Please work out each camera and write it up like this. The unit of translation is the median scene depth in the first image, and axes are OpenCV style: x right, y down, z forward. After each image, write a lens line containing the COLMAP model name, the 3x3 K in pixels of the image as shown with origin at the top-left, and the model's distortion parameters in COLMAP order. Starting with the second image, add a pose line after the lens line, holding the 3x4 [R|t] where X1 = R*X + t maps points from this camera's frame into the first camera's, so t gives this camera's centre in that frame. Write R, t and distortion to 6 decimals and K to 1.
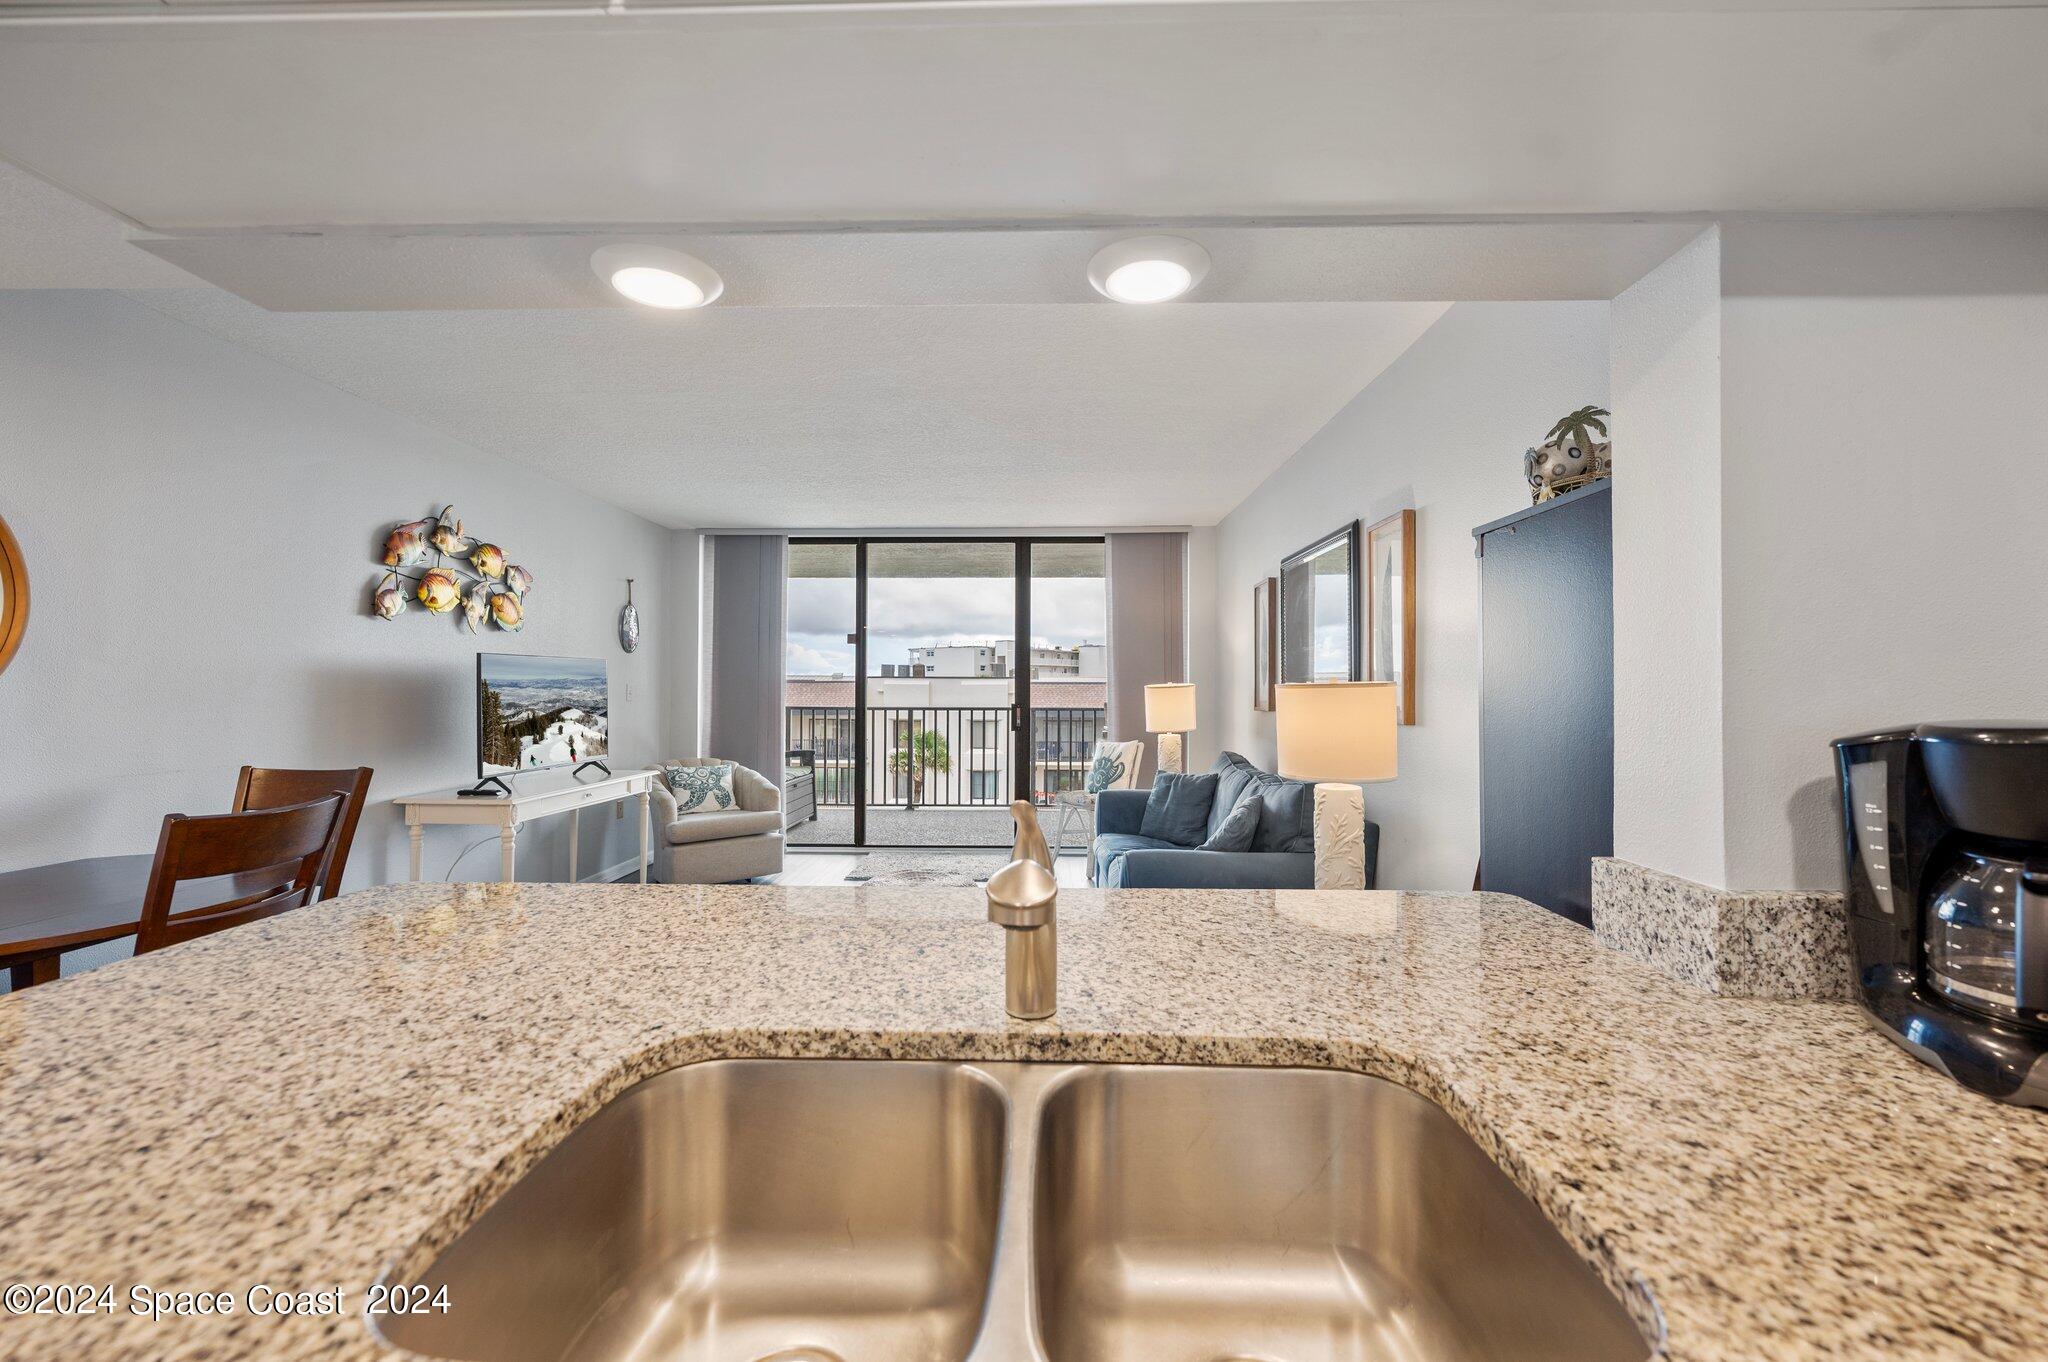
lens RADIAL K [[818.3, 0, 1032.2], [0, 818.3, 683.1], [0, 0, 1]] dist [-0.000389, 0.000057]
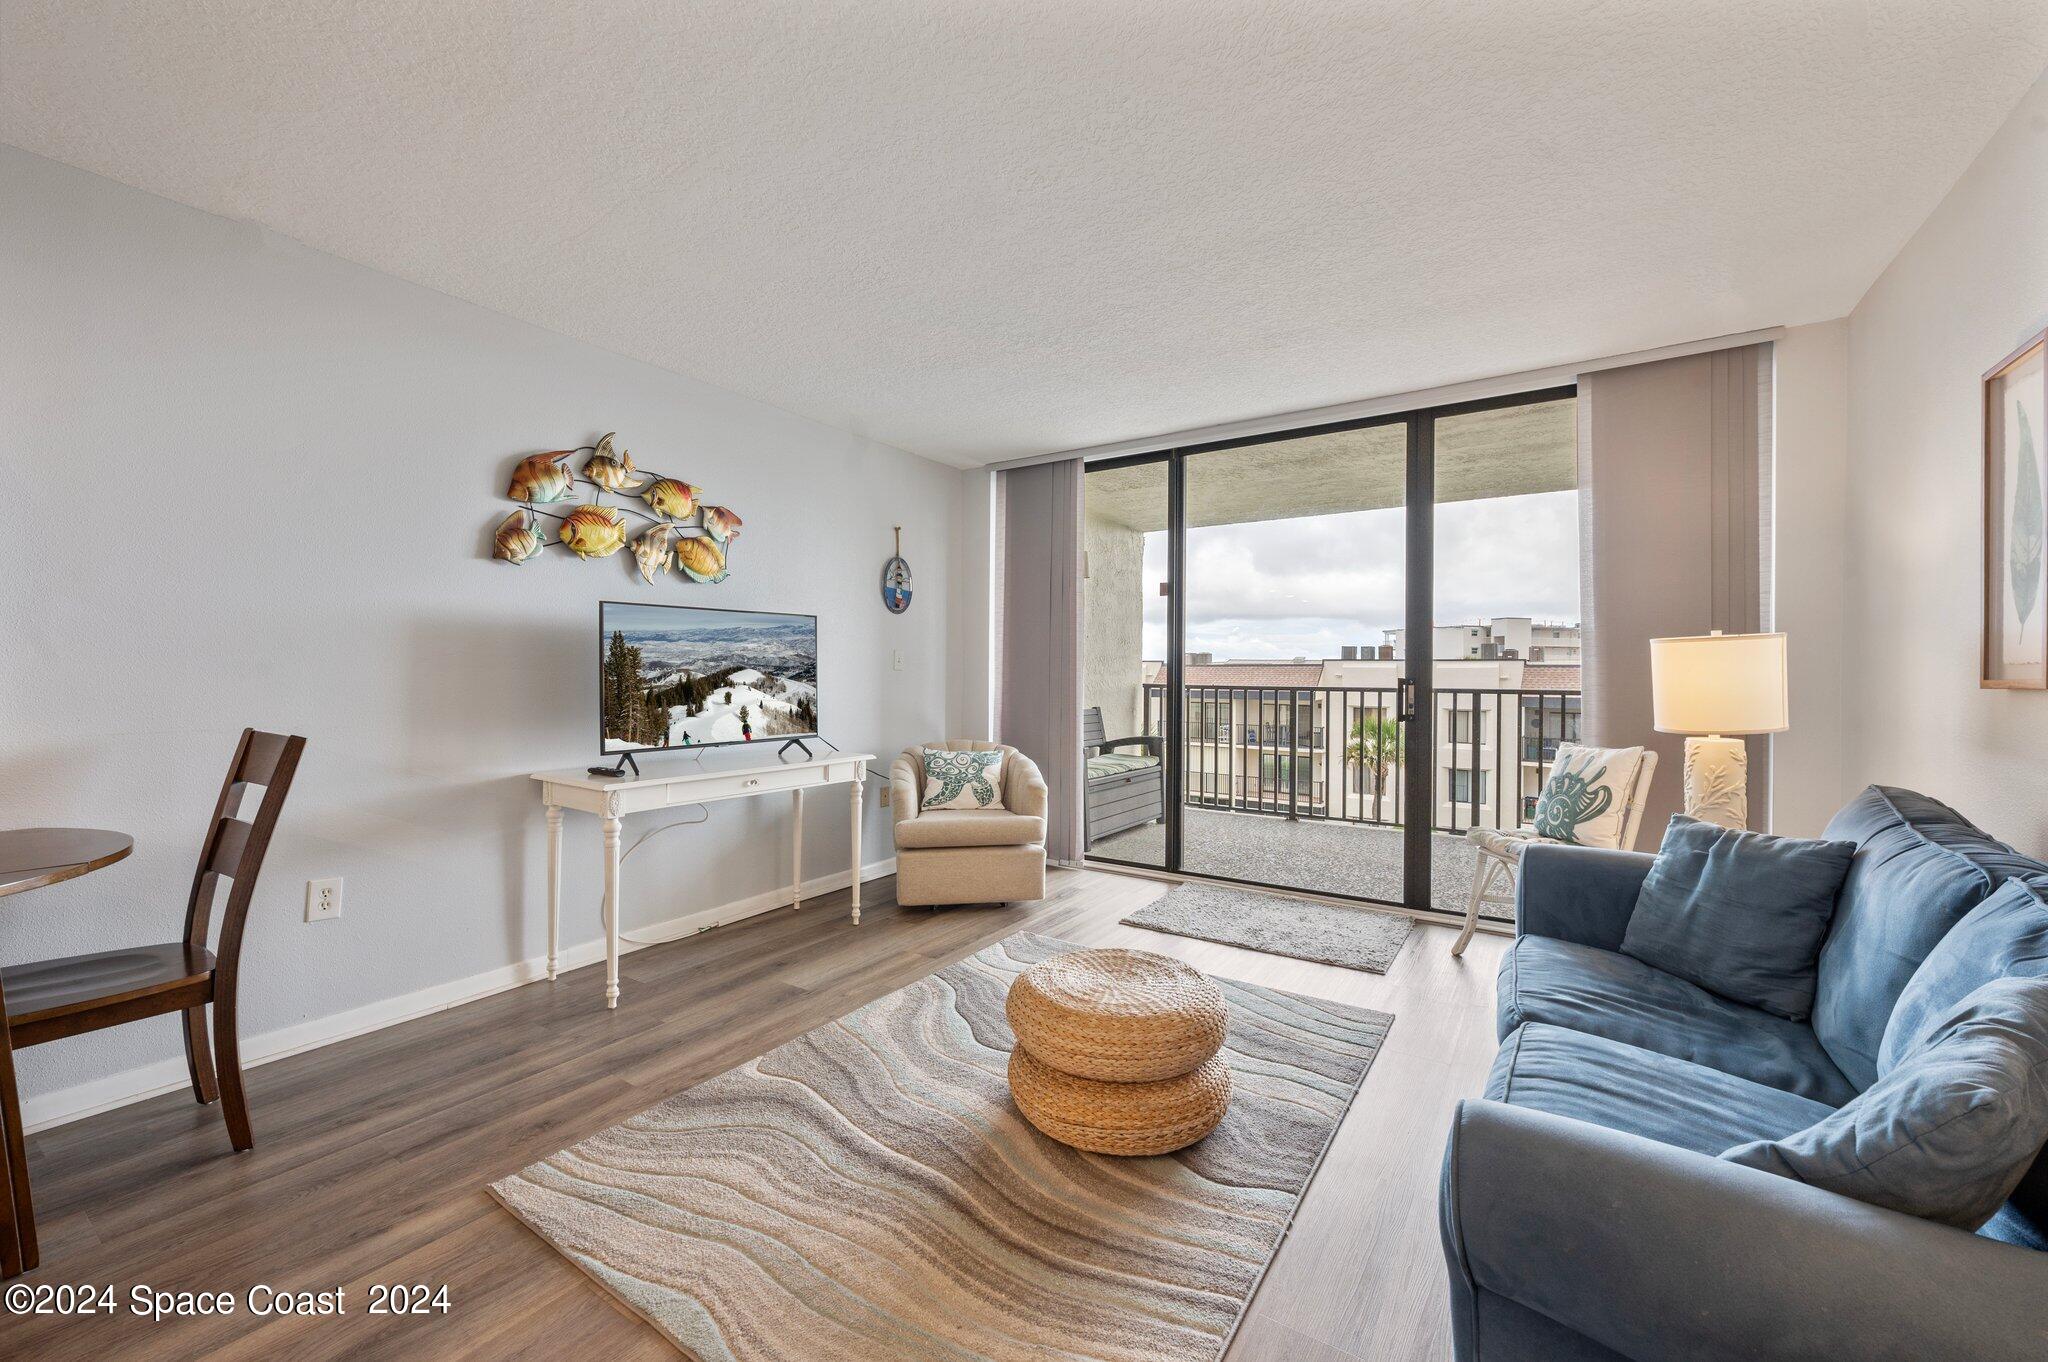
lens RADIAL K [[813.4, 0, 1030.9], [0, 813.4, 672.6], [0, 0, 1]] dist [0.001166, 0.000151]
pose [[0.845183, 0.002927, -0.534469, 0.104073], [-0.000140, 0.999986, 0.005255, 0.026187], [0.534477, -0.004367, 0.845171, 0.471558]]
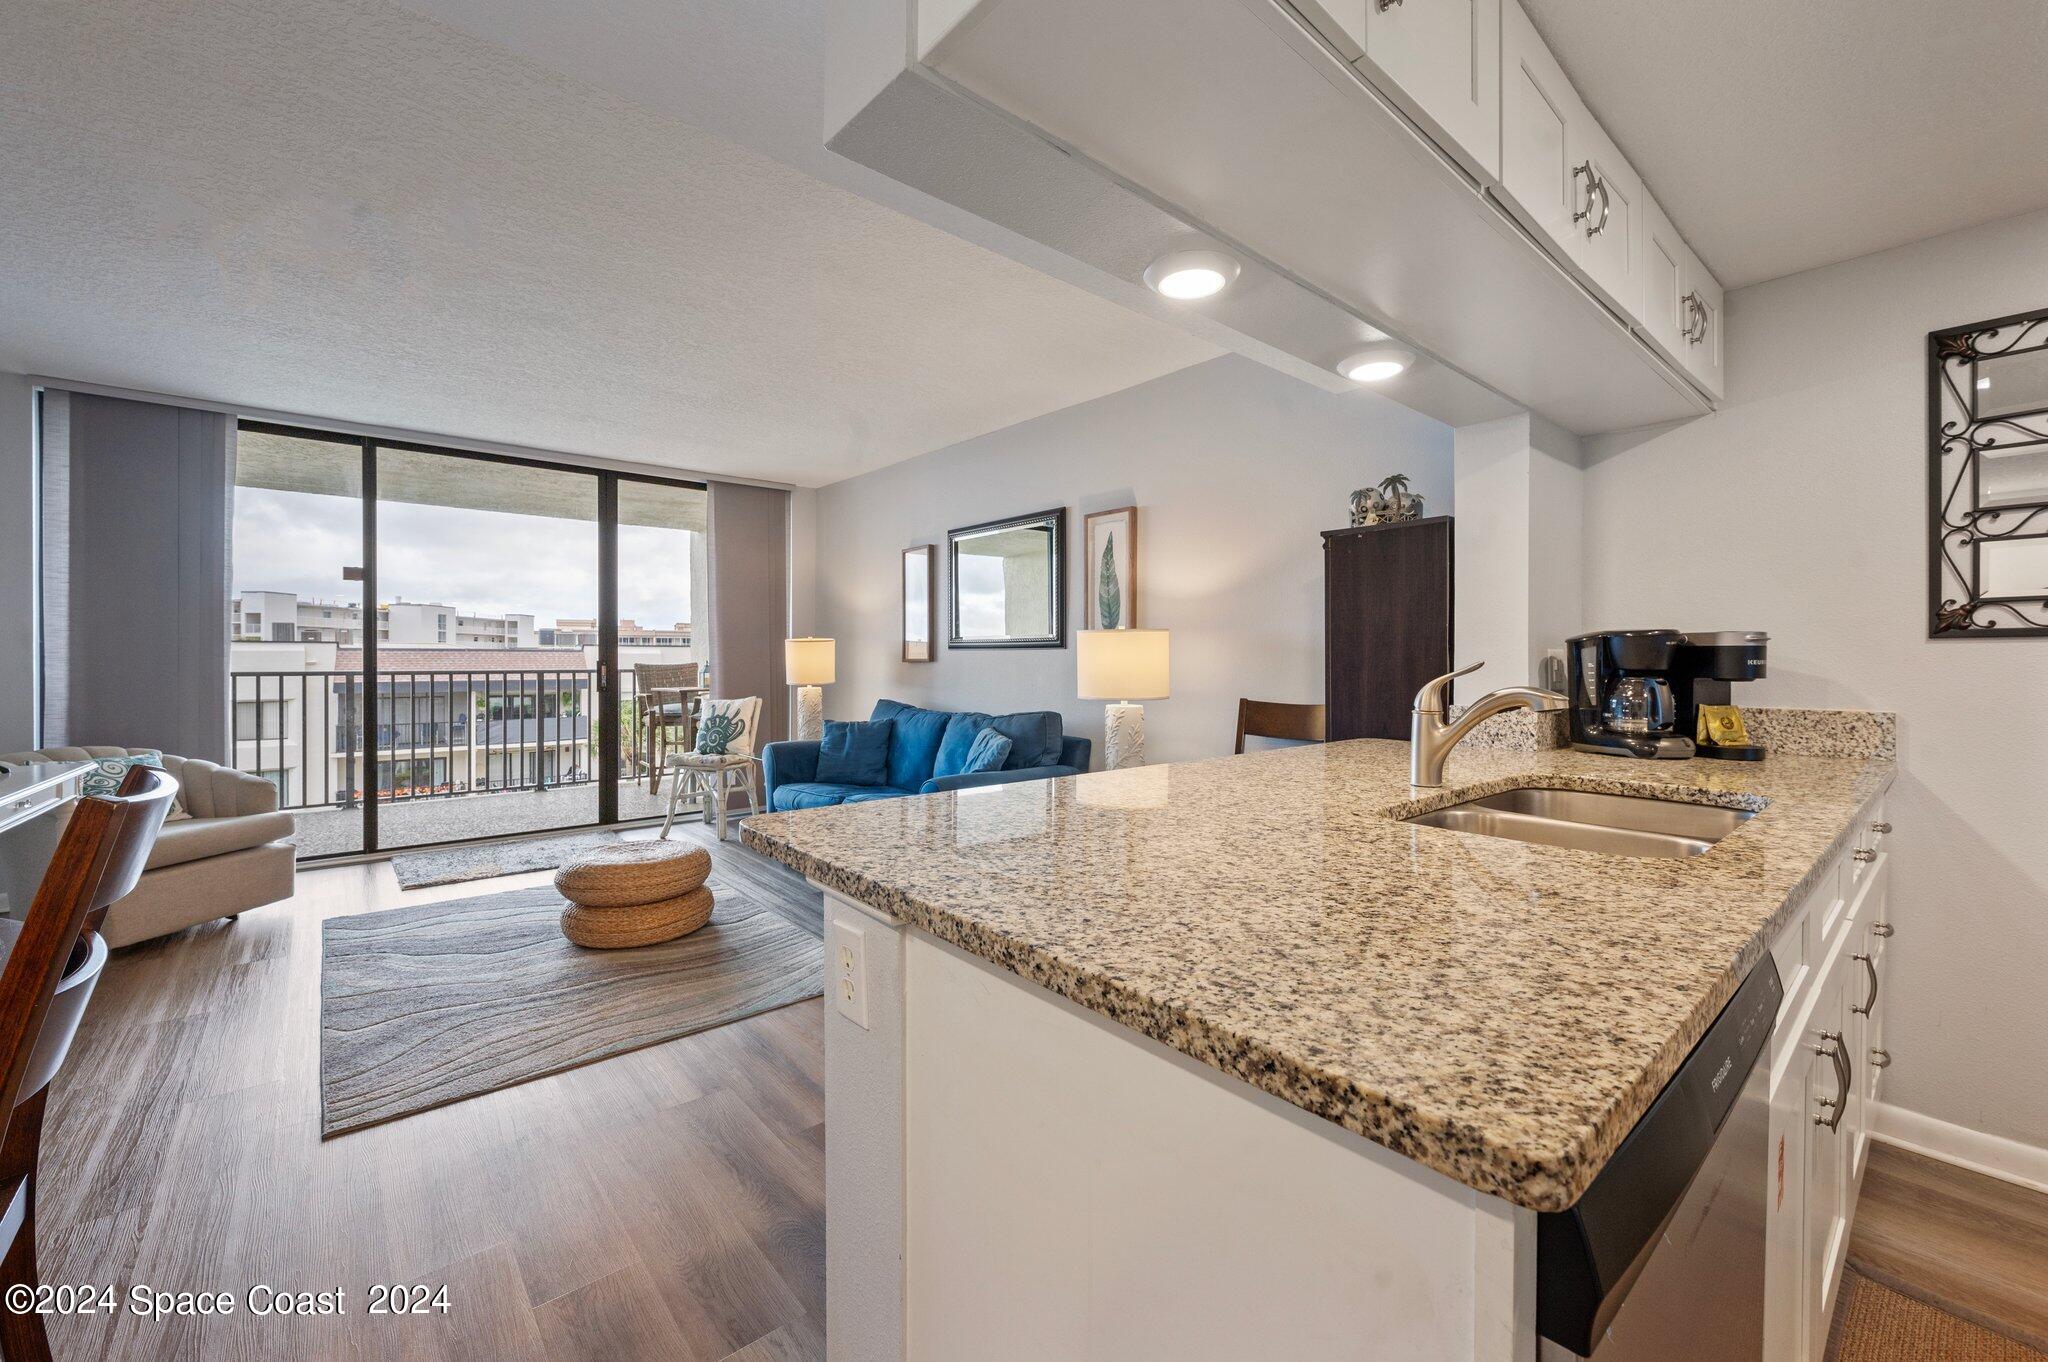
lens RADIAL K [[816.0, 0, 1044.6], [0, 816.0, 664.0], [0, 0, 1]] dist [0.001774, 0.000227]
pose [[0.736922, -0.006882, 0.675943, -0.386454], [-0.002536, 0.999913, 0.012945, 0.024221], [-0.675973, -0.011254, 0.736841, 0.054273]]
